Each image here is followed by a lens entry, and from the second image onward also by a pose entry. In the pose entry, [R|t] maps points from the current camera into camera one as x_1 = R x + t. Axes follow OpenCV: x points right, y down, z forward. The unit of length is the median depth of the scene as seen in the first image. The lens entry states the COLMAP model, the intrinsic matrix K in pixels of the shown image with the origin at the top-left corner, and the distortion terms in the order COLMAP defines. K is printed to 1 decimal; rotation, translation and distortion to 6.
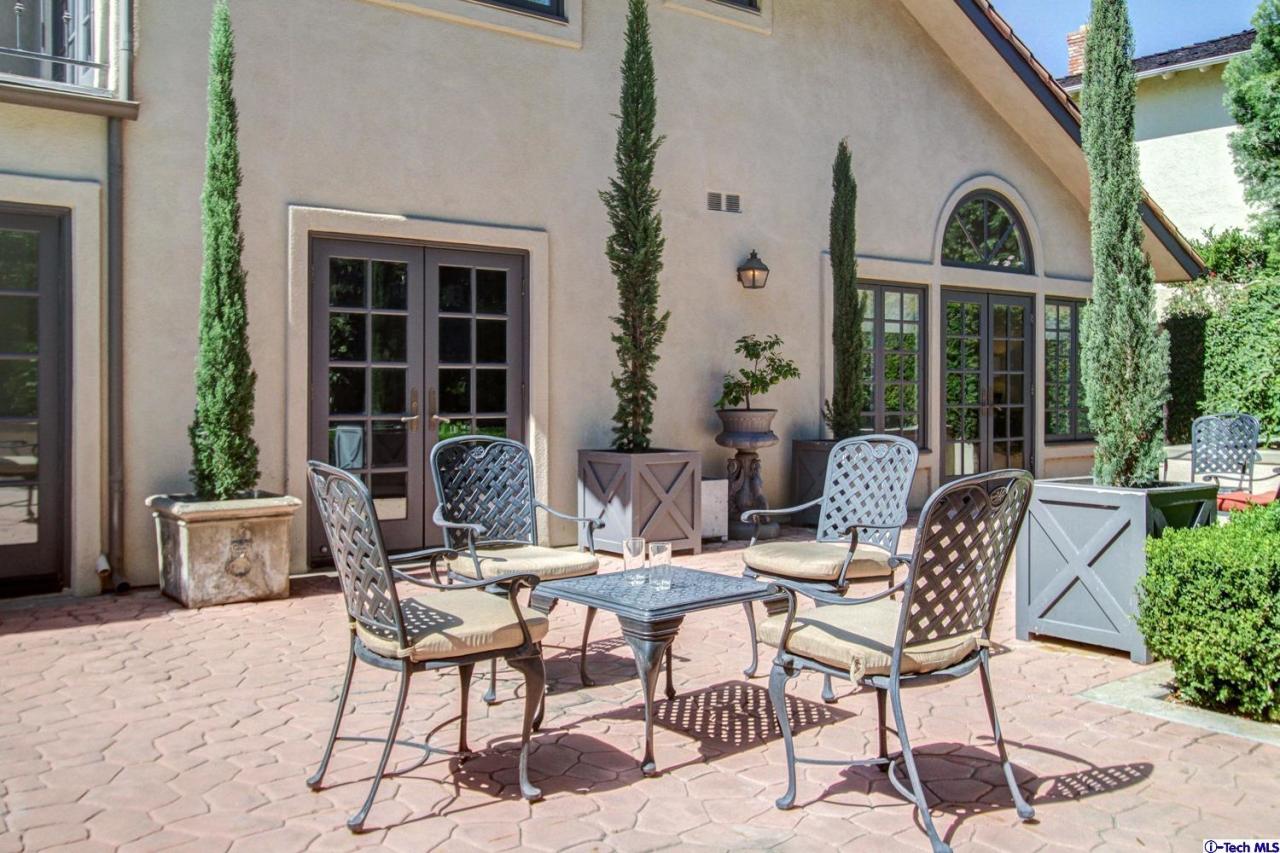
lens RADIAL K [[1102.3, 0, 638.2], [0, 1102.3, 421.6], [0, 0, 1]] dist [-0.053125, 0.003144]
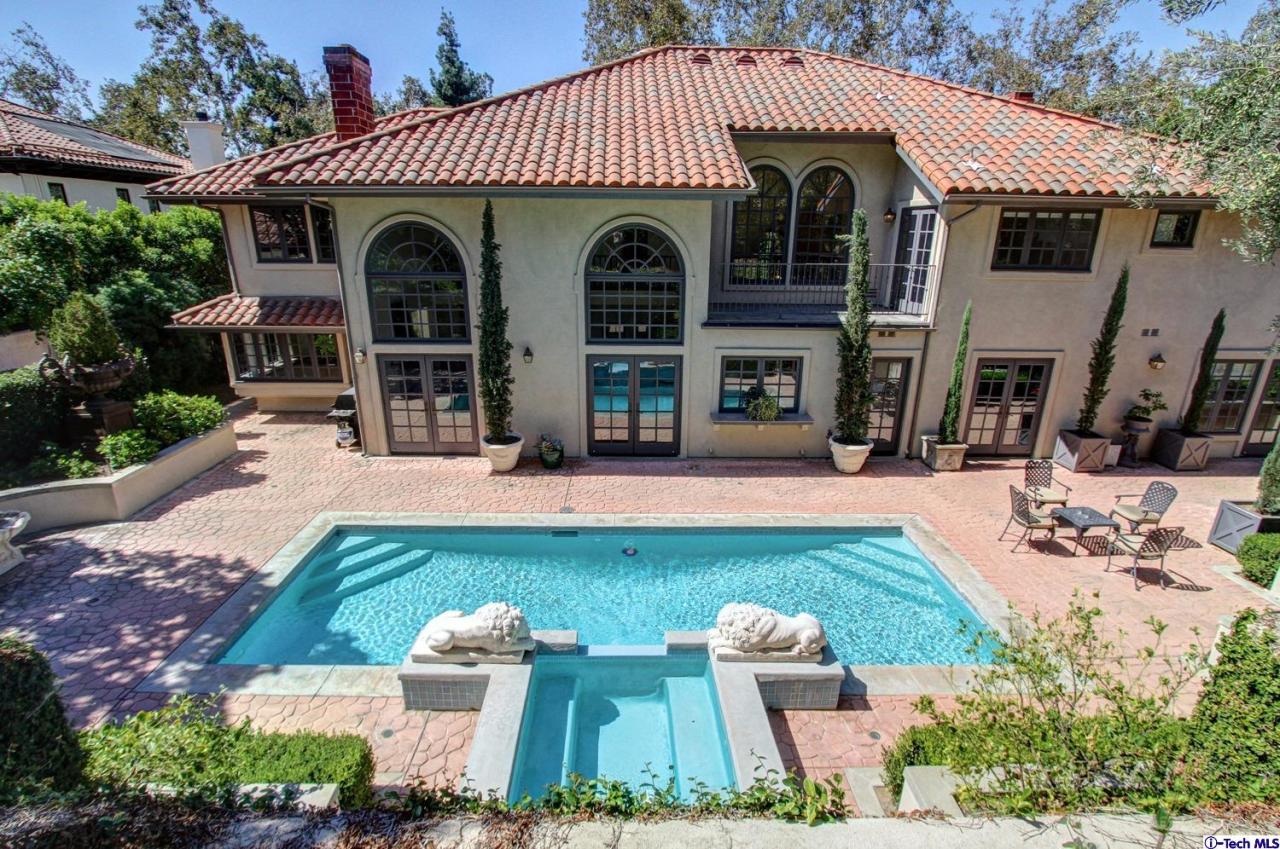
lens RADIAL K [[603.5, 0, 636.6], [0, 603.5, 432.0], [0, 0, 1]] dist [0.001818, 0.000086]
pose [[0.814664, 0.184954, -0.549650, -0.089627], [-0.017937, 0.955363, 0.294889, -0.430626], [0.579656, -0.230376, 0.781618, -0.948032]]
